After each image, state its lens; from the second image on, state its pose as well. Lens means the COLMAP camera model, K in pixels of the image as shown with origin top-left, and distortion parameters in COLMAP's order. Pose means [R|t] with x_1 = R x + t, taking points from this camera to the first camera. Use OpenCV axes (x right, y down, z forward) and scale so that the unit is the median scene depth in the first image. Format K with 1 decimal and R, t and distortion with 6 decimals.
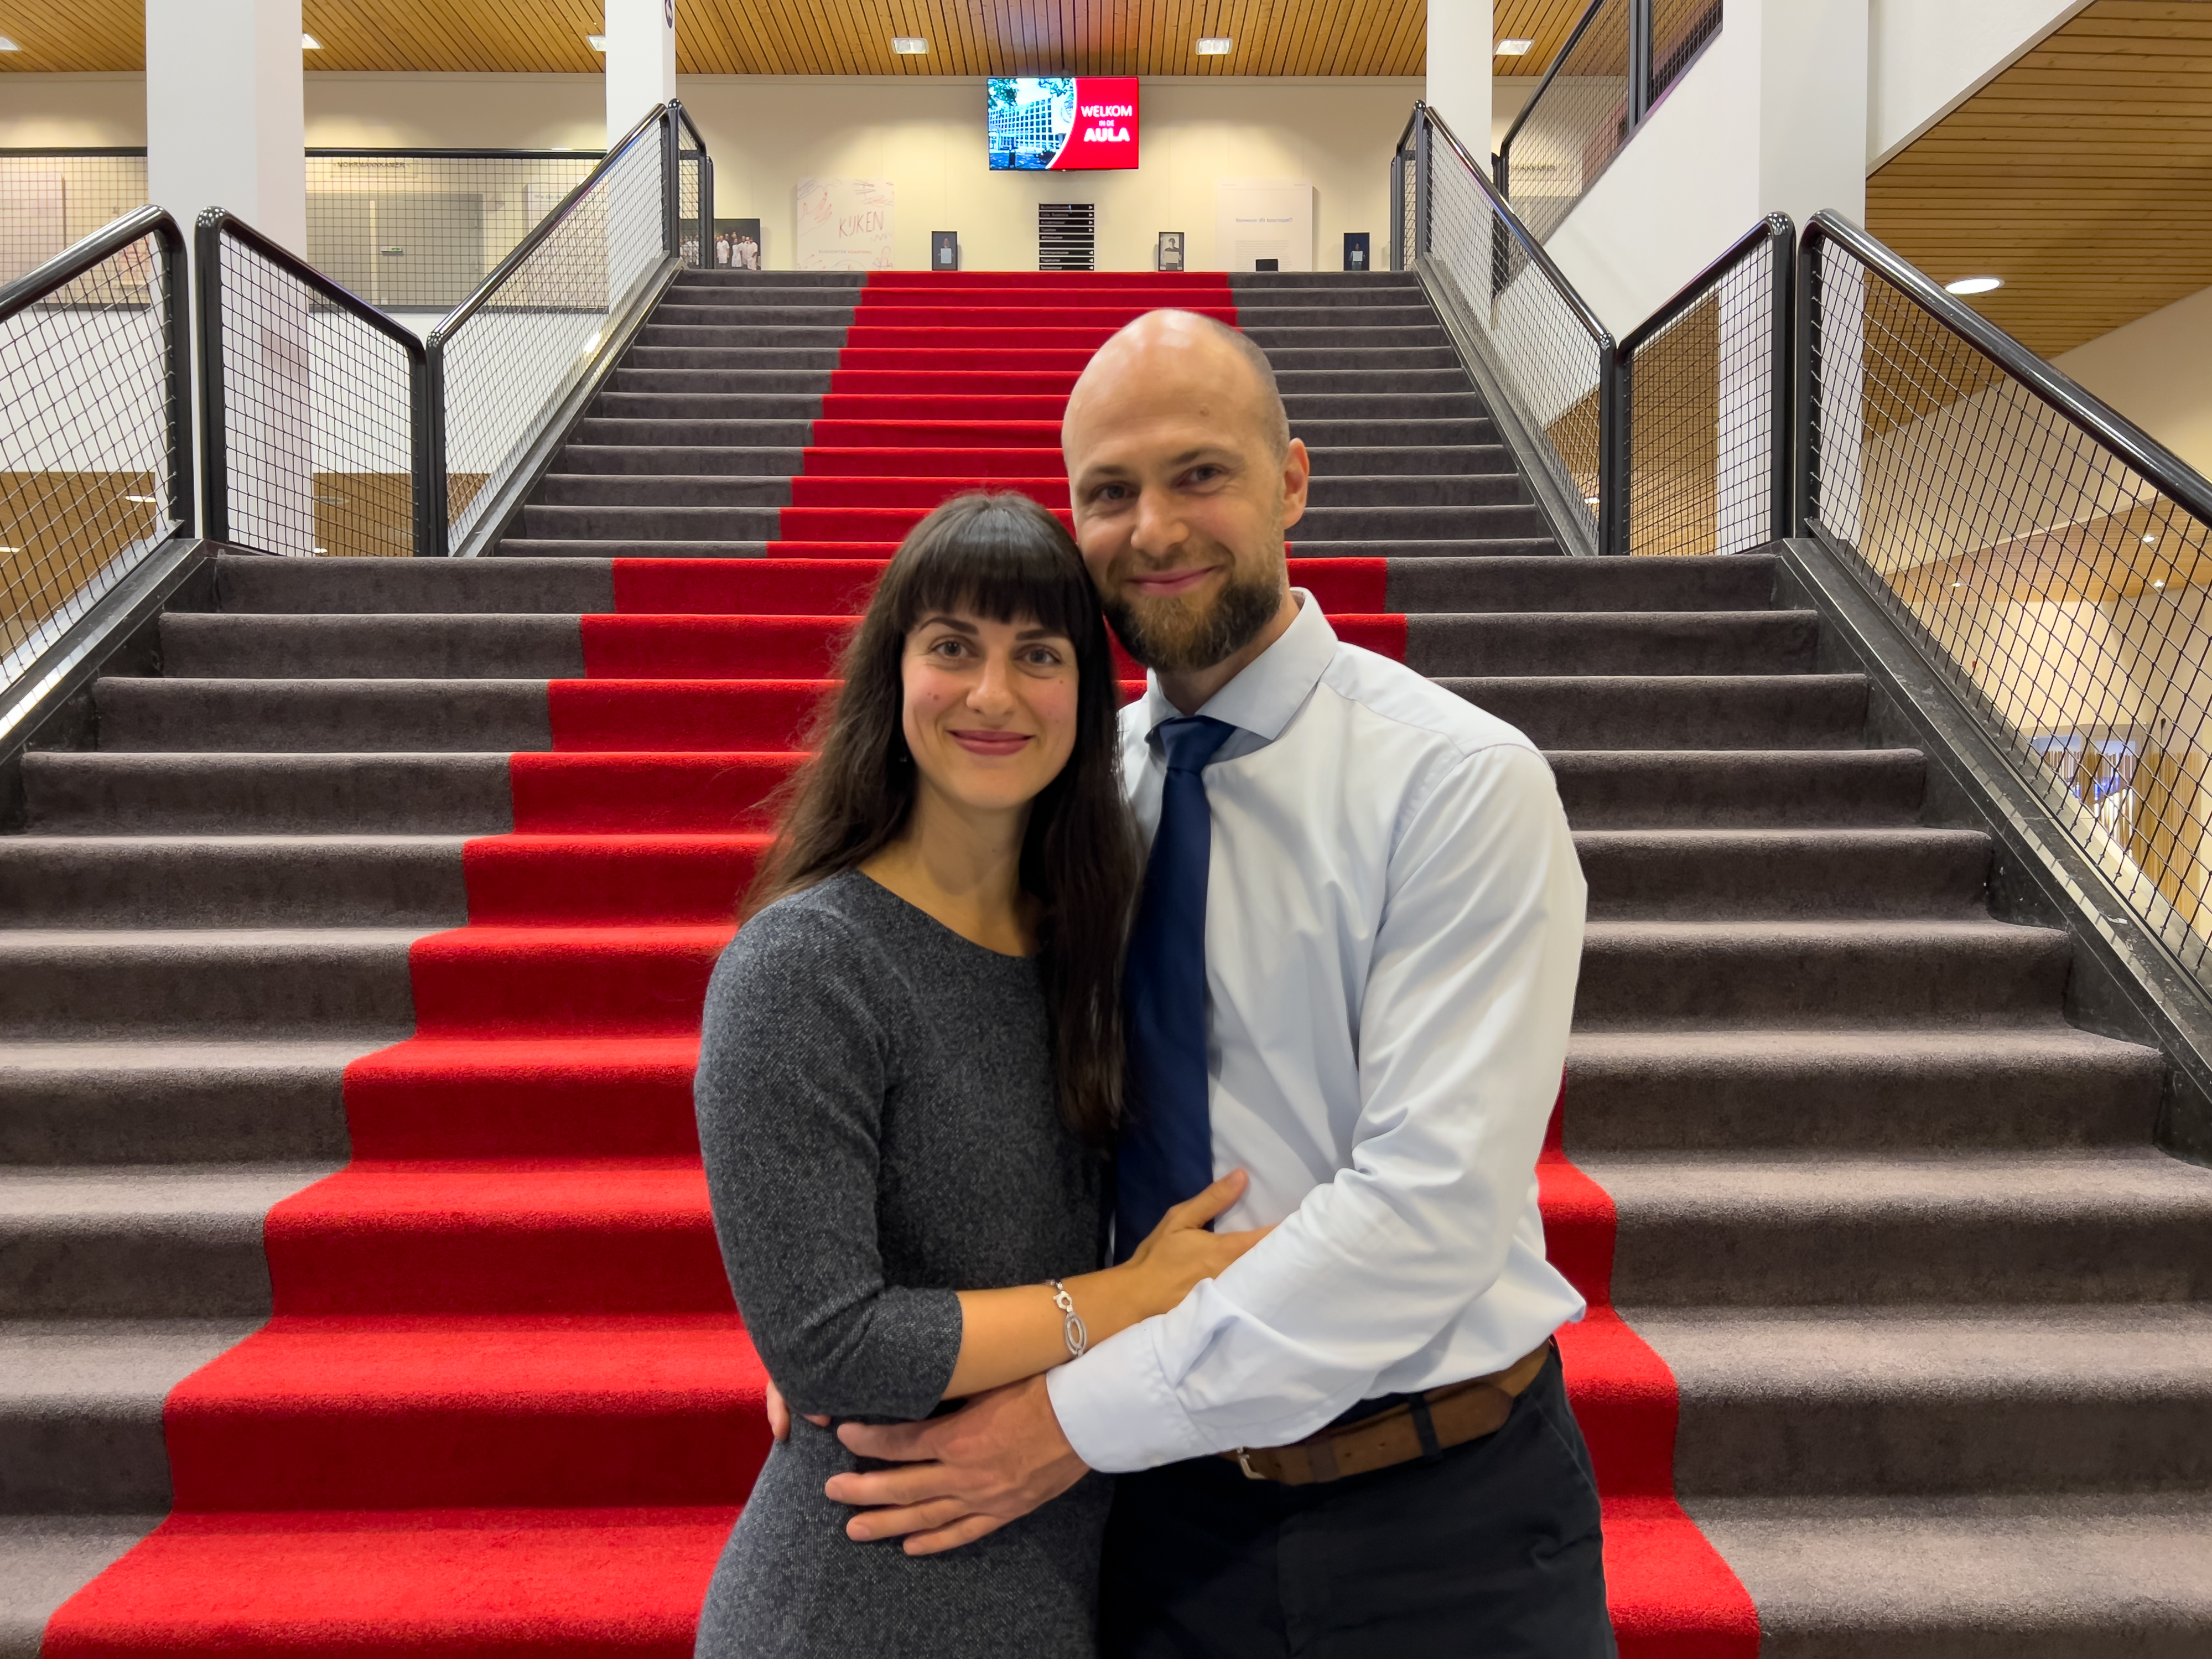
lens RADIAL K [[1688.8, 0, 1109.4], [0, 1688.8, 832.3], [0, 0, 1]] dist [-0.008105, 0.006292]
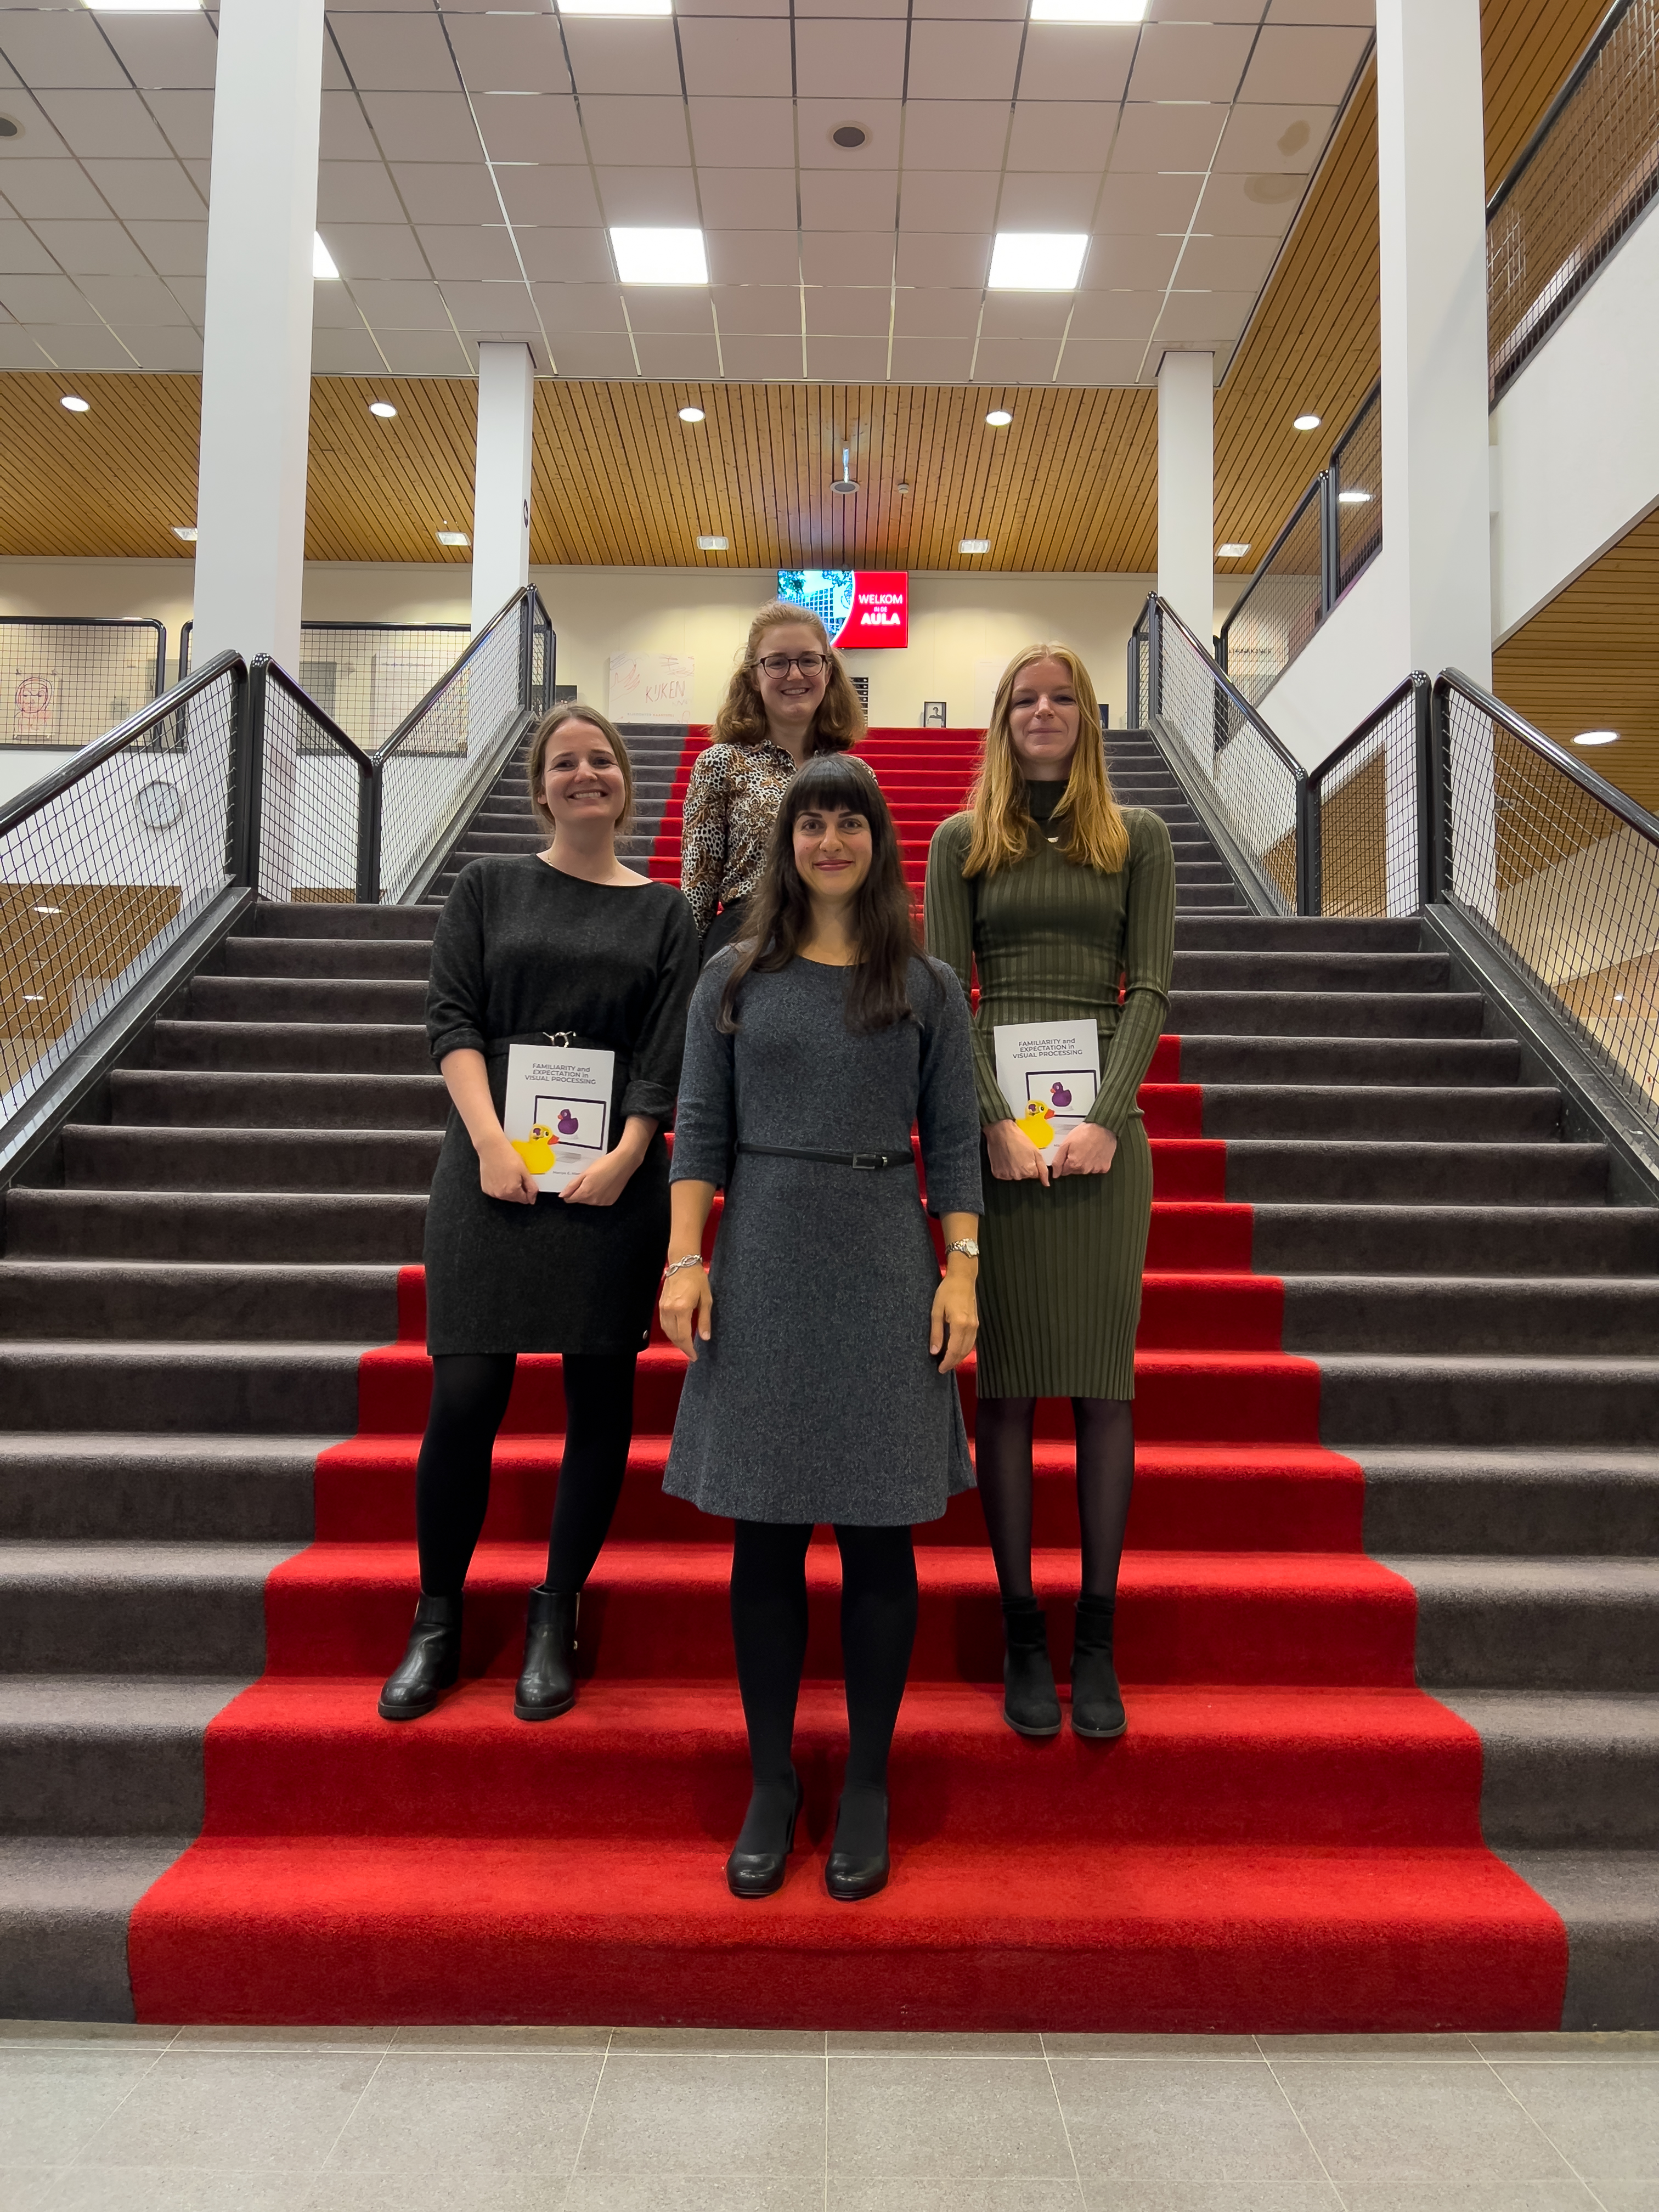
lens RADIAL K [[1688.7, 0, 829.5], [0, 1688.7, 1106.0], [0, 0, 1]] dist [-0.008105, 0.006292]
pose [[0.999834, 0.014850, -0.010544, -0.028420], [-0.015961, 0.993298, -0.114470, 0.073071], [0.008774, 0.114619, 0.993371, -0.158275]]
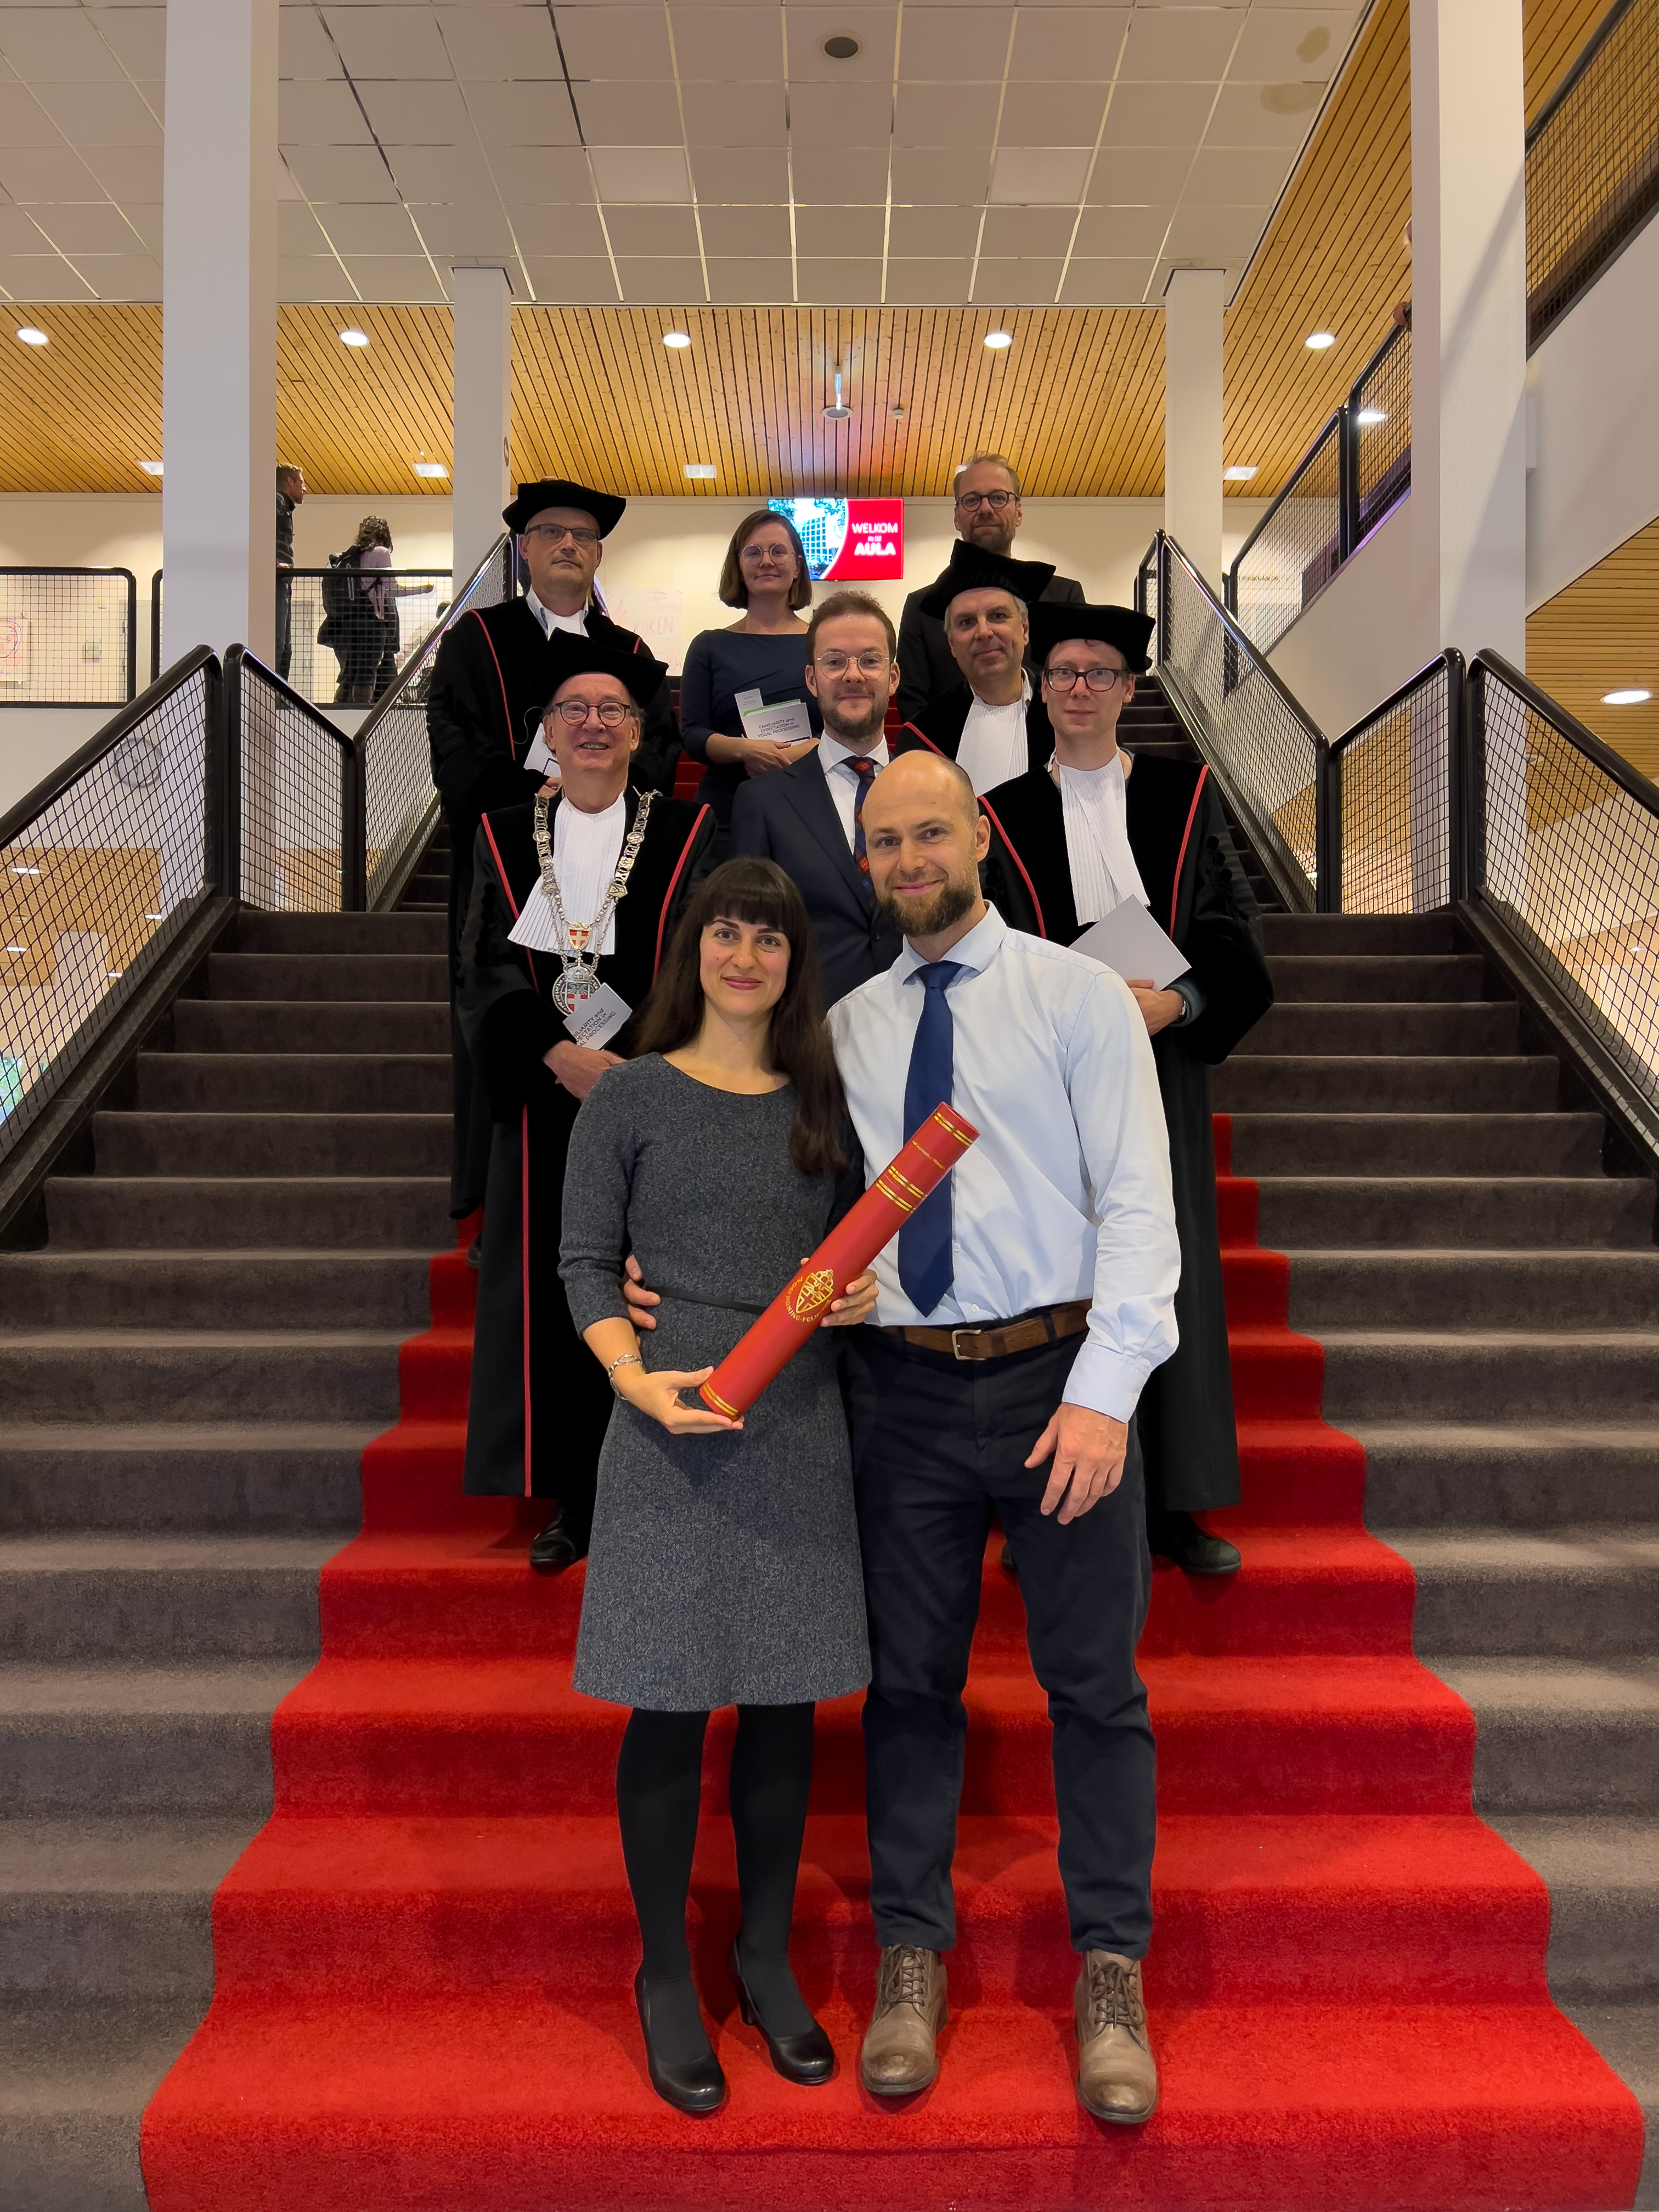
lens RADIAL K [[1688.0, 0, 822.0], [0, 1688.0, 1118.9], [0, 0, 1]] dist [0.002758, -0.011061]
pose [[0.999945, 0.003785, -0.009752, -0.035666], [-0.004286, 0.998642, -0.051913, 0.030351], [0.009542, 0.051952, 0.998604, -0.139603]]
